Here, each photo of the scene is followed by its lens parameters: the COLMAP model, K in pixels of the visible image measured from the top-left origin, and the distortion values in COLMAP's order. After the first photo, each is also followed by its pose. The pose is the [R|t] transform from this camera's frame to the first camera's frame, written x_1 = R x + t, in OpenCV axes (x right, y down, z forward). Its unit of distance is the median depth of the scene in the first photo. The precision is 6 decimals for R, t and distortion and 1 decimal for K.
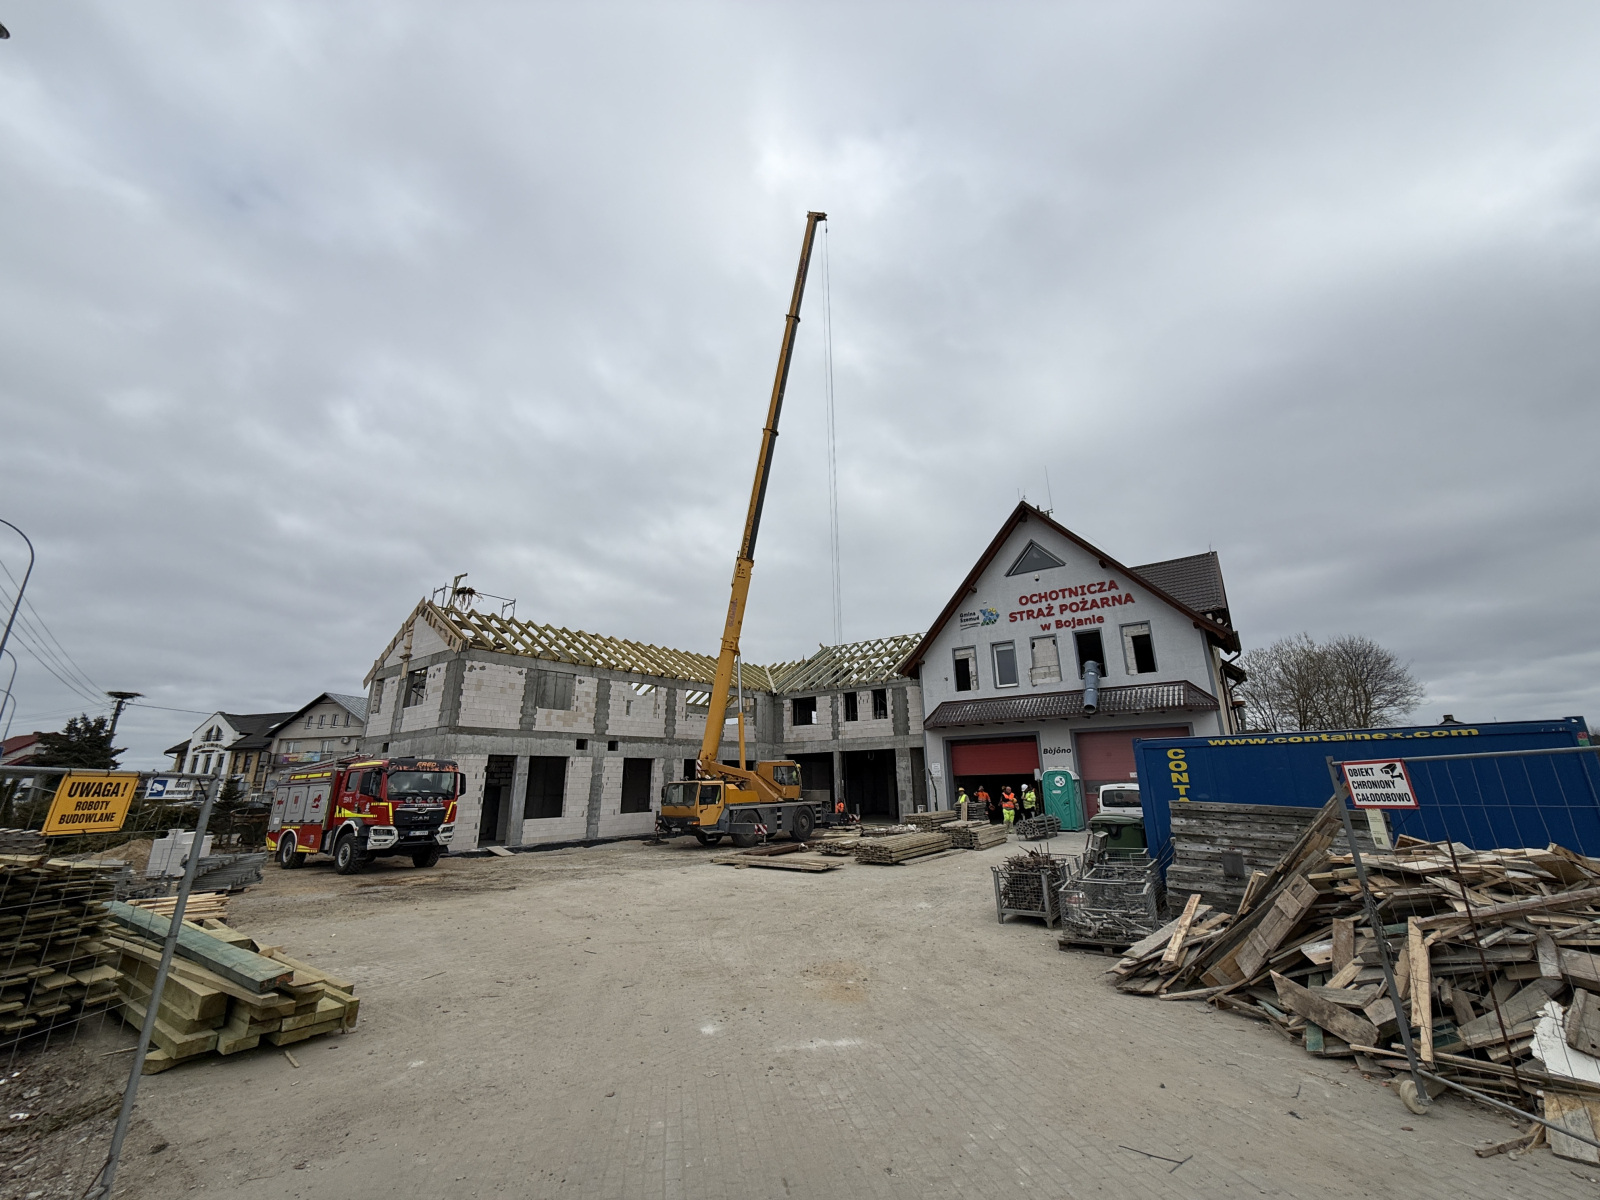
lens RADIAL K [[633.9, 0, 803.3], [0, 633.9, 597.0], [0, 0, 1]] dist [-0.002637, -0.000062]
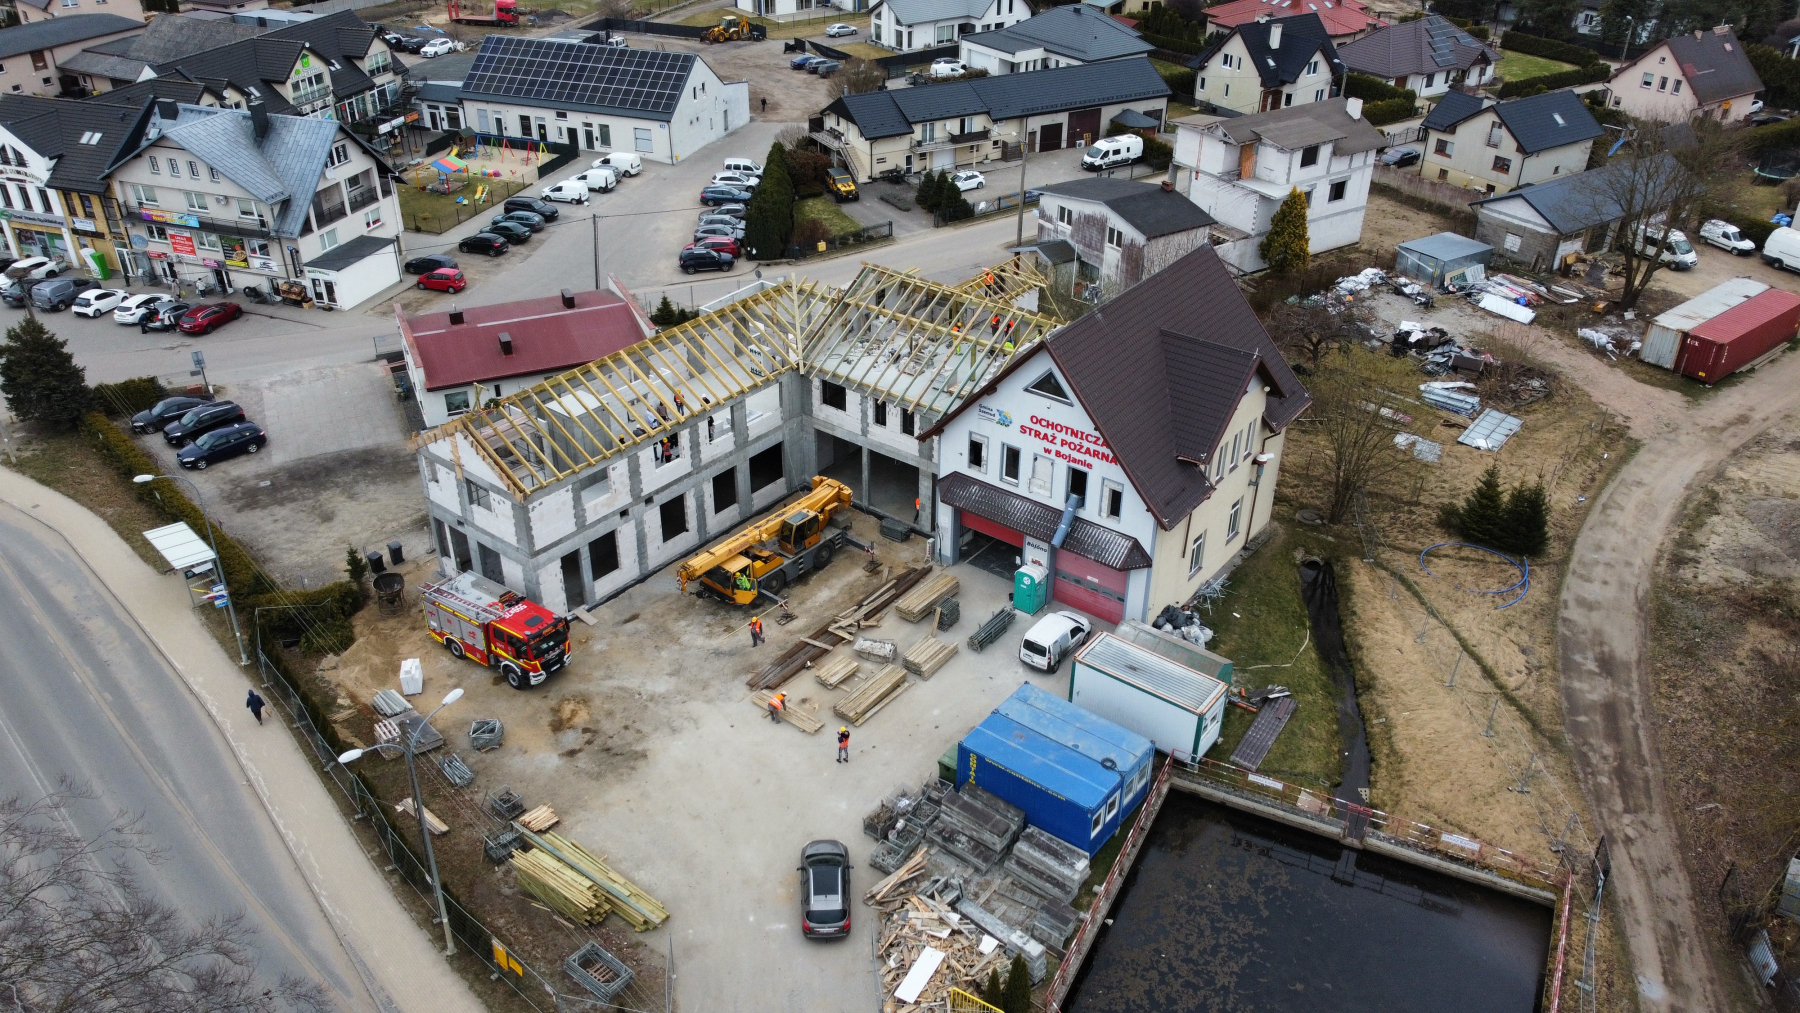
lens RADIAL K [[1333.6, 0, 898.2], [0, 1333.6, 507.2], [0, 0, 1]] dist [-0.001937, -0.000066]
pose [[0.999291, 0.035946, -0.011205, 0.156360], [-0.016010, 0.675014, 0.737631, -1.459834], [0.034079, -0.736929, 0.675111, -0.551046]]
